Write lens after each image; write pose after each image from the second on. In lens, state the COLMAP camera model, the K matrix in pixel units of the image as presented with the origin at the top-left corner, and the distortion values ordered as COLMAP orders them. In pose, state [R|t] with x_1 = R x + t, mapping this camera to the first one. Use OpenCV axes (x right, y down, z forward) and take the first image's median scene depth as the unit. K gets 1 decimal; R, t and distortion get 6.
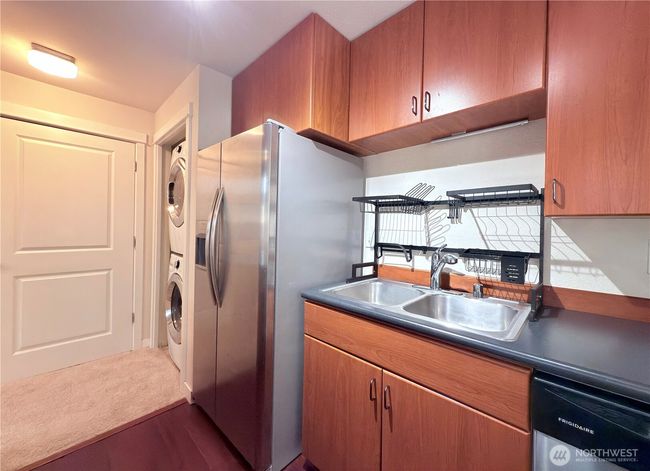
lens RADIAL K [[258.8, 0, 325.0], [0, 258.8, 235.5], [0, 0, 1]] dist [0.000044, 0.000001]
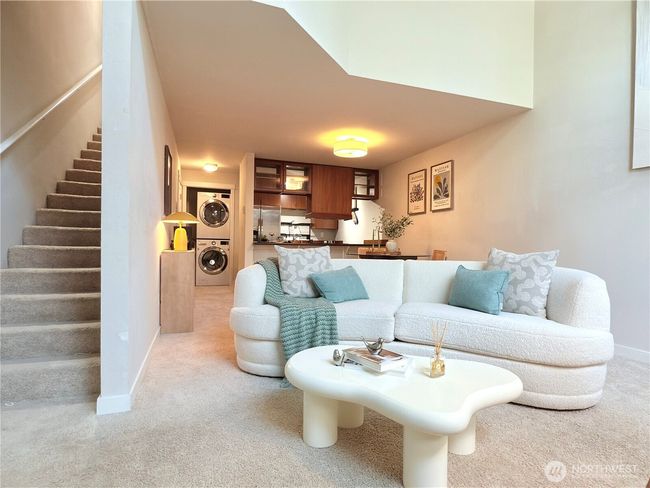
lens RADIAL K [[360.6, 0, 325.0], [0, 360.6, 244.0], [0, 0, 1]] dist [-0.001342, 0.000046]
pose [[0.442306, -0.018649, 0.896671, -5.914189], [0.009566, 0.999825, 0.016076, 0.140603], [-0.896813, 0.001467, 0.442407, -2.704568]]
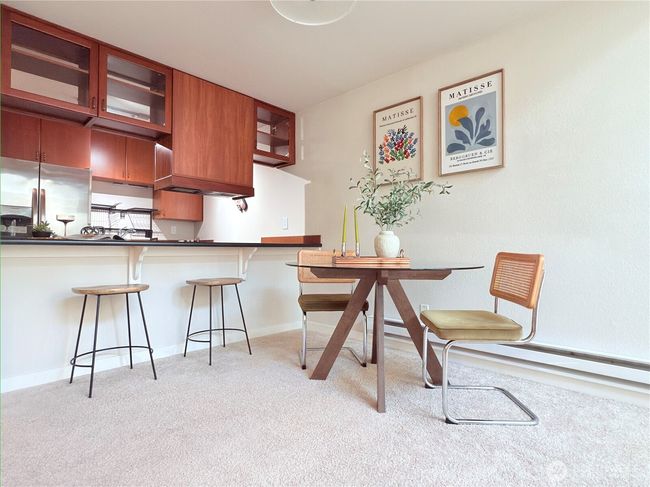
lens RADIAL K [[360.6, 0, 325.0], [0, 360.6, 243.5], [0, 0, 1]] dist [-0.001342, 0.000046]
pose [[-0.000850, -0.012021, 0.999927, -3.562576], [0.013518, 0.999836, 0.012031, 0.210056], [-0.999908, 0.013527, -0.000687, -1.132417]]
